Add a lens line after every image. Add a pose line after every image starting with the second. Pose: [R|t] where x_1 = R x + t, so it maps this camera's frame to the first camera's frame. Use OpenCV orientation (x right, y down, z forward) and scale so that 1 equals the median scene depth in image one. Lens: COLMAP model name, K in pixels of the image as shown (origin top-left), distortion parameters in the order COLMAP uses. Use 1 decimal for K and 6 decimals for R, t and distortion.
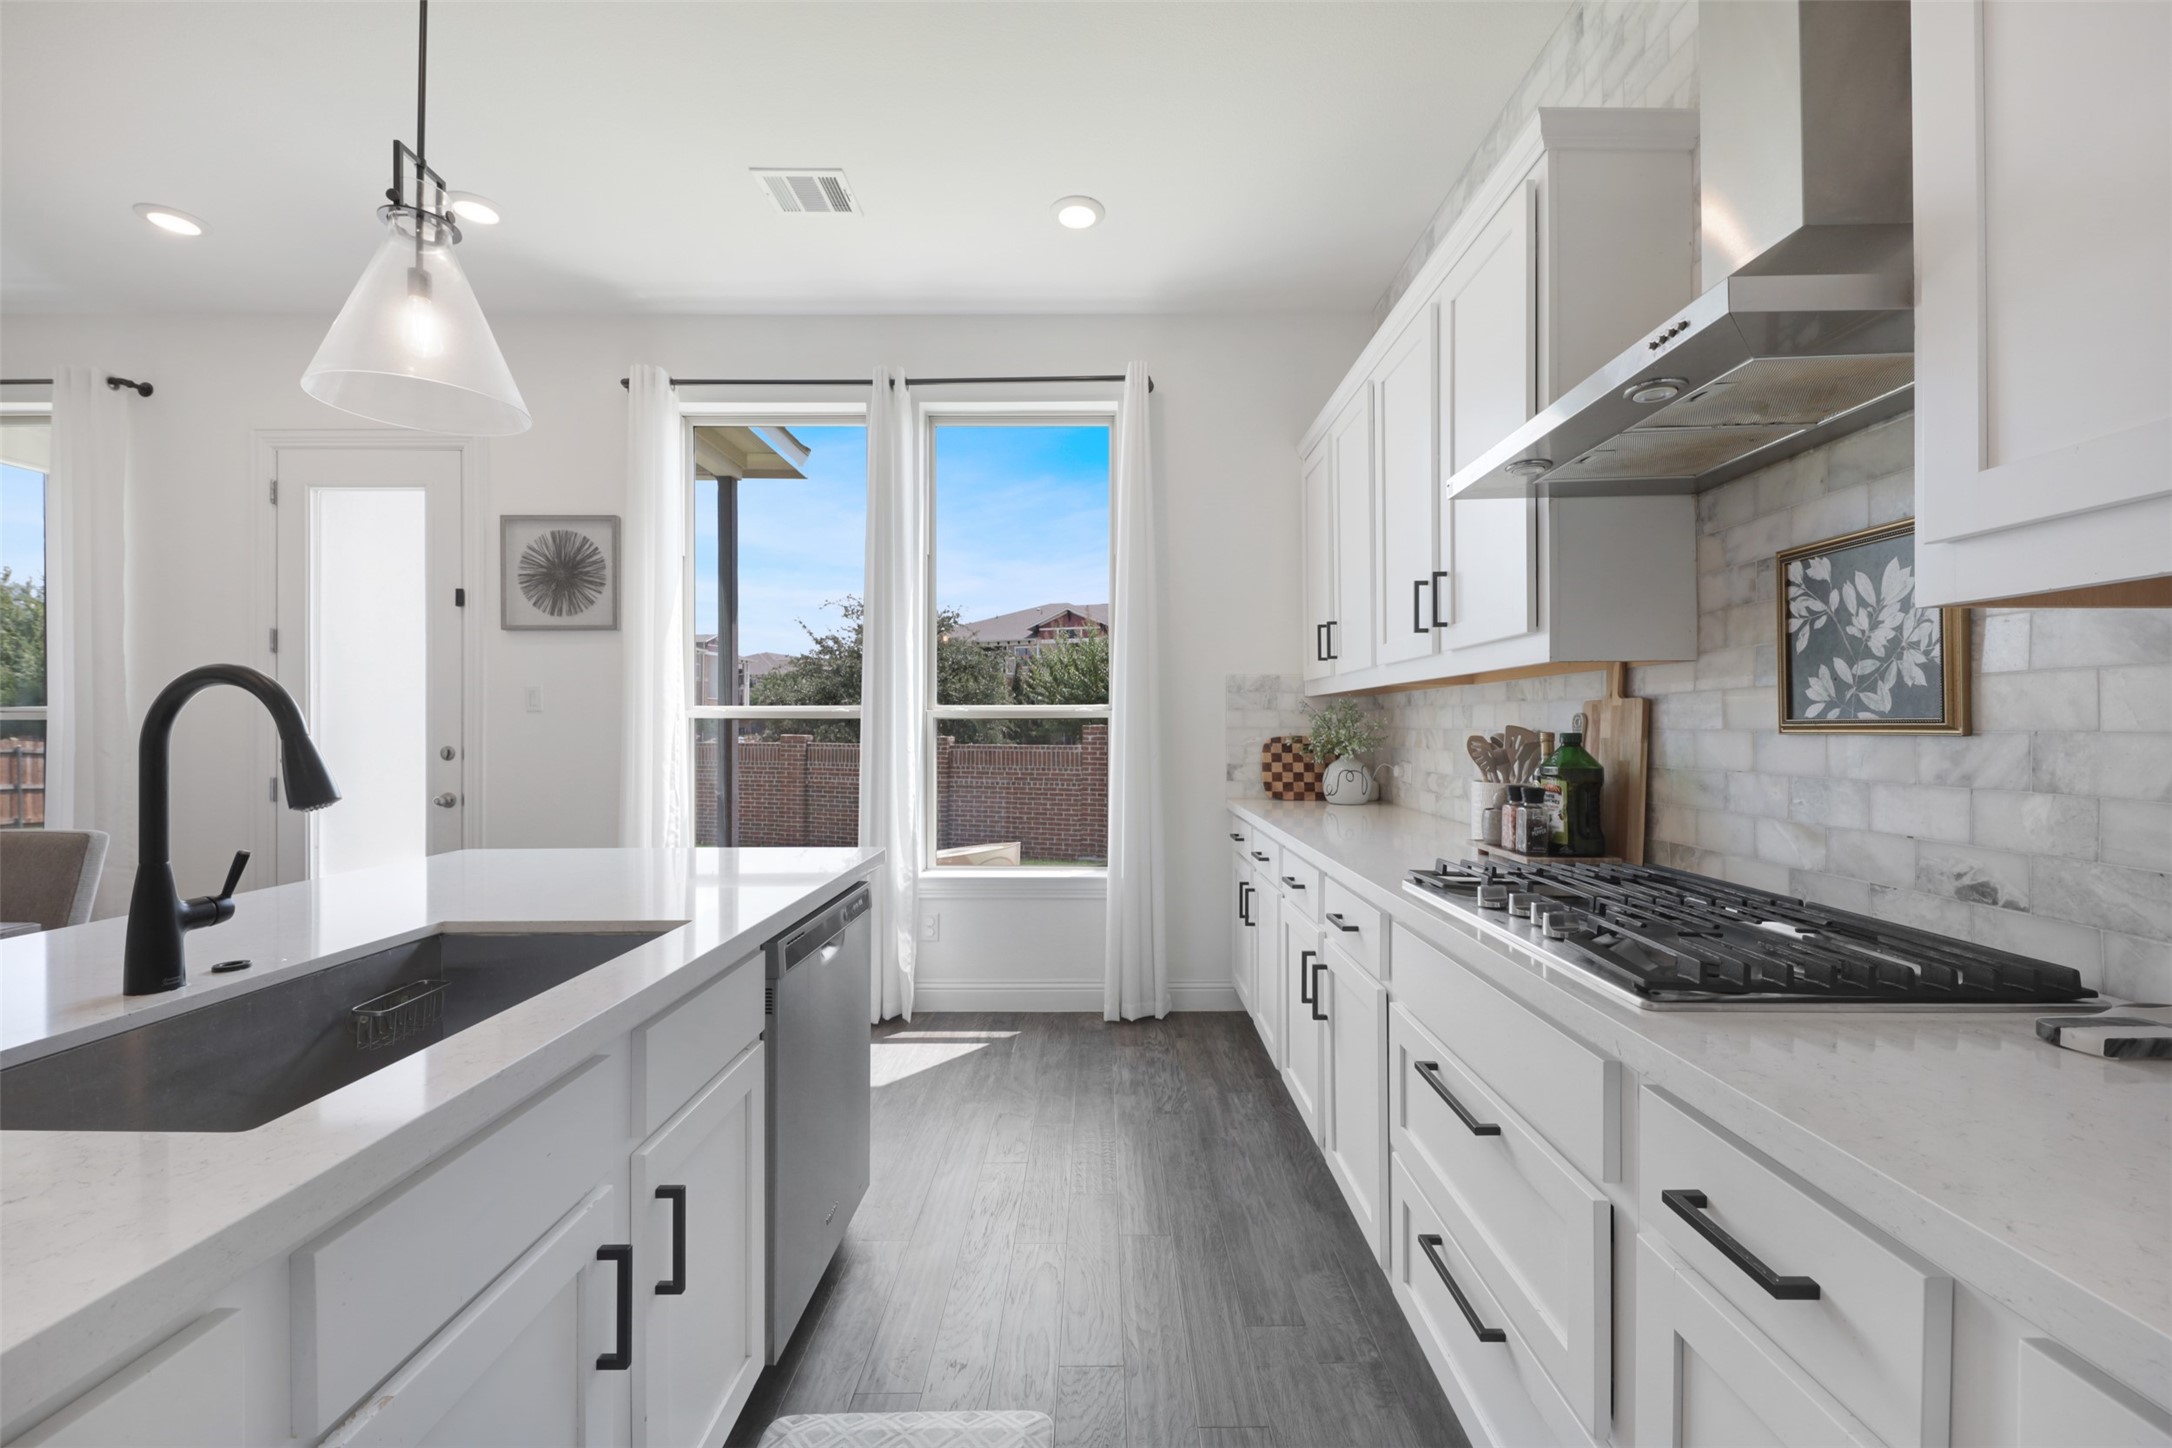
lens RADIAL K [[854.6, 0, 1093.4], [0, 854.6, 722.9], [0, 0, 1]] dist [0.010014, 0.000002]
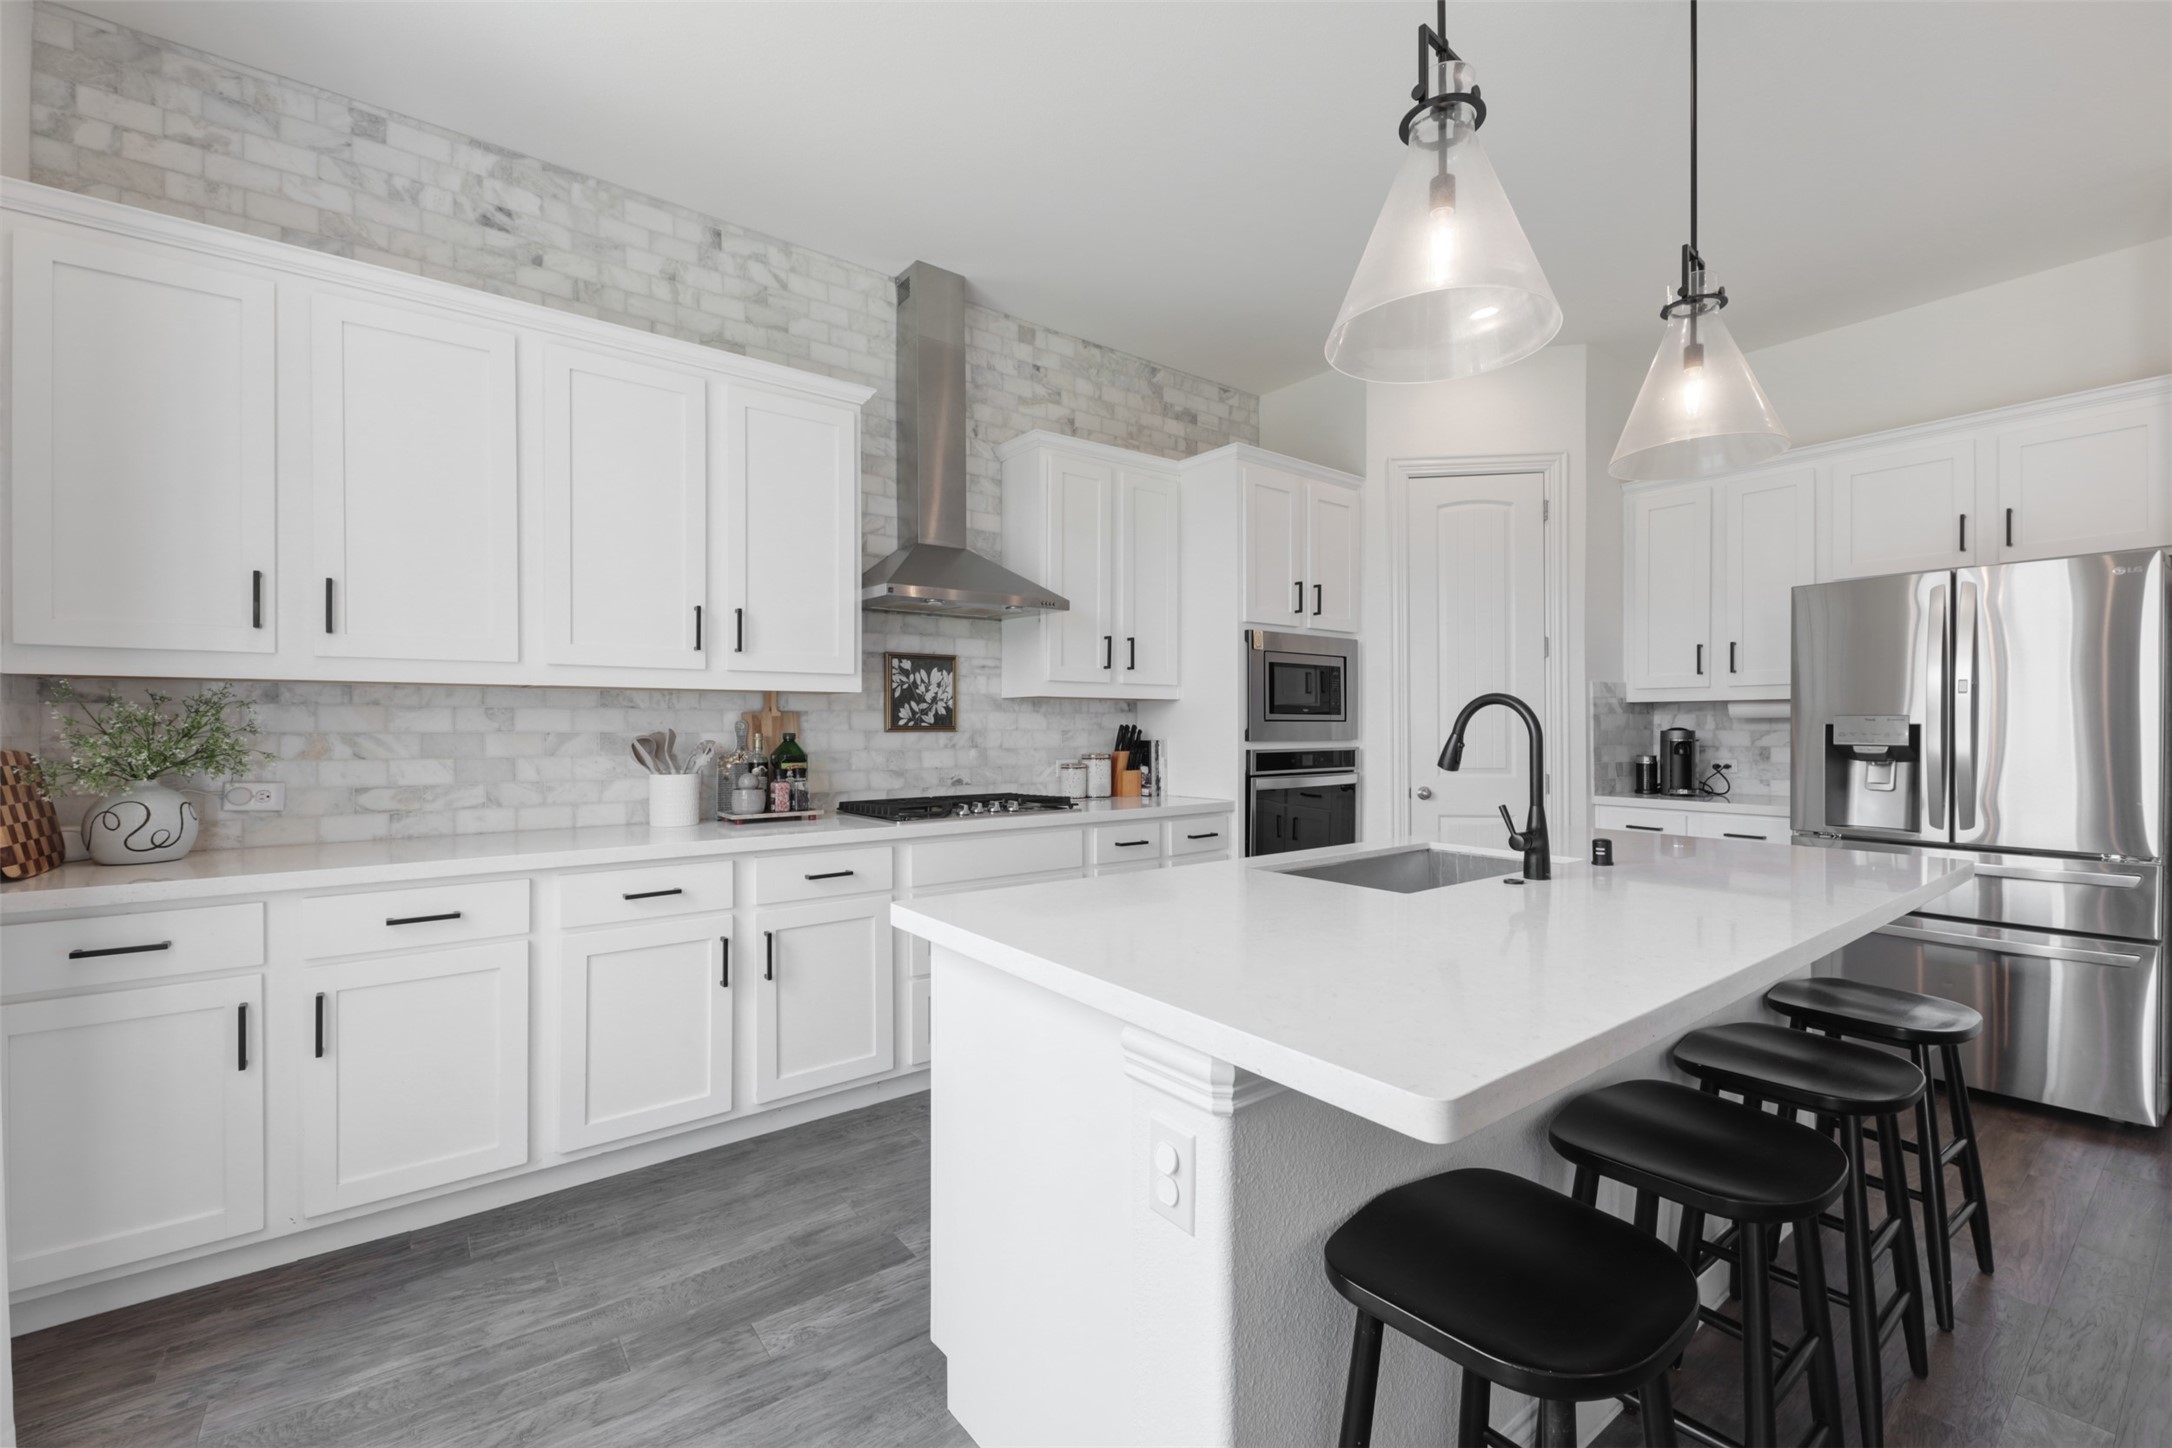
lens RADIAL K [[908.3, 0, 1083.0], [0, 908.3, 725.4], [0, 0, 1]] dist [0.003801, 0.000184]
pose [[-0.608875, 0.005604, 0.793246, -1.250295], [0.001183, 0.999980, -0.006156, 0.009336], [-0.793265, -0.002809, -0.608870, 1.796330]]
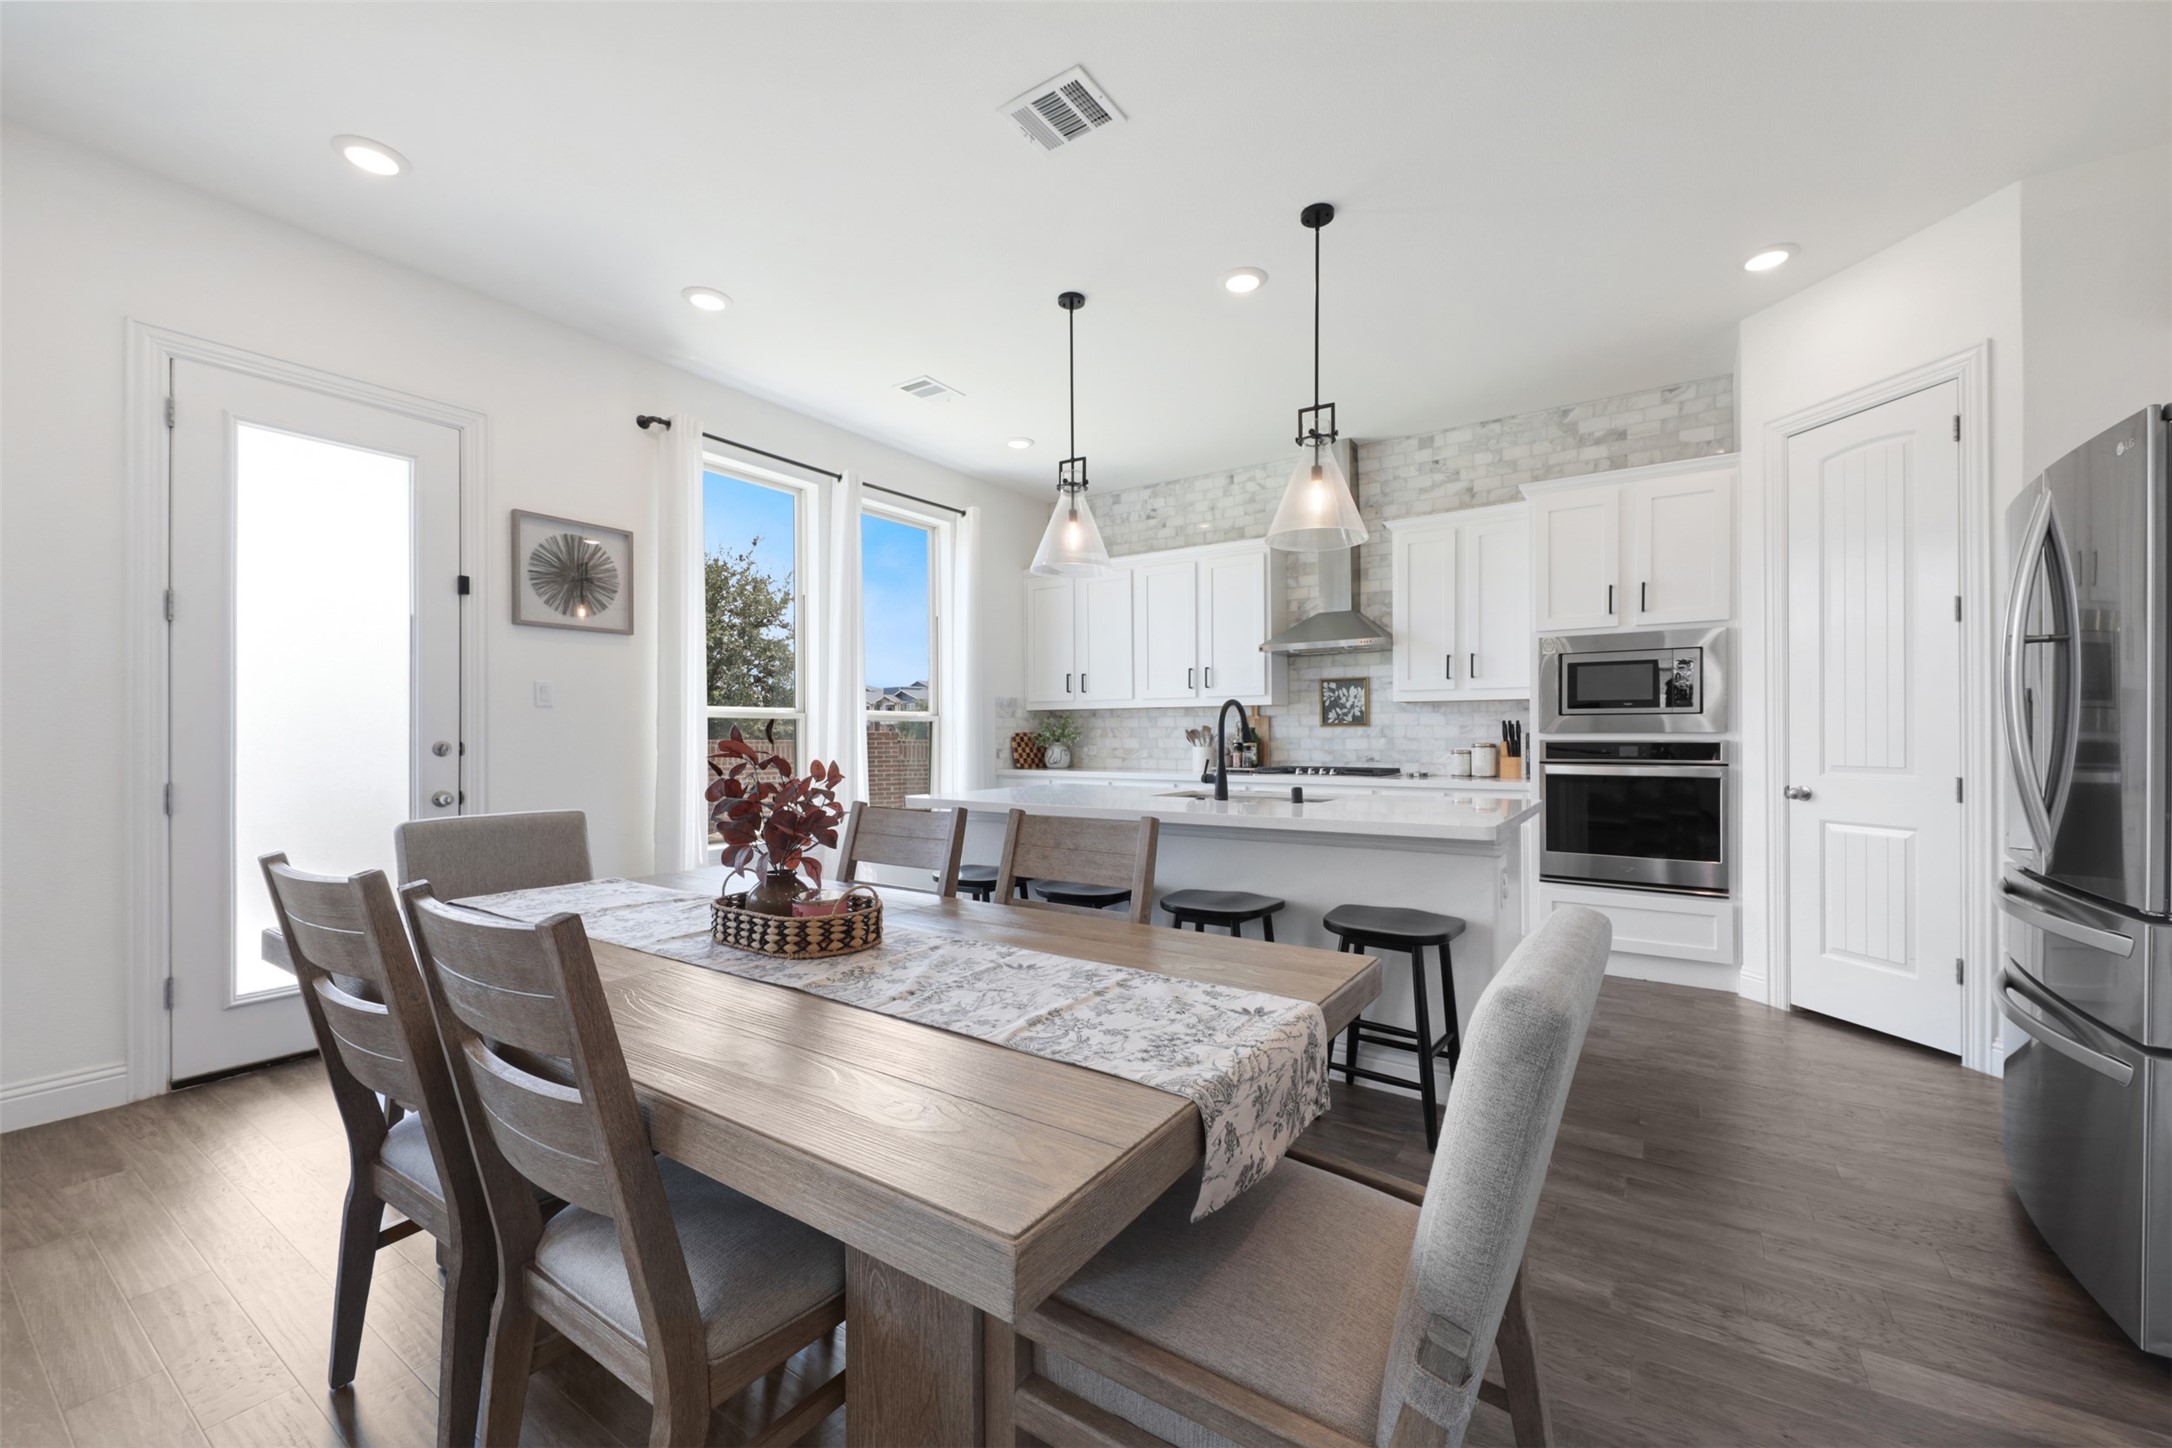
lens RADIAL K [[854.6, 0, 1092.2], [0, 854.6, 729.1], [0, 0, 1]] dist [0.010014, 0.000002]
pose [[0.561016, 0.006046, 0.827783, -2.536884], [-0.001385, 0.999979, -0.006365, 0.042340], [-0.827804, 0.002424, 0.561012, -0.250938]]
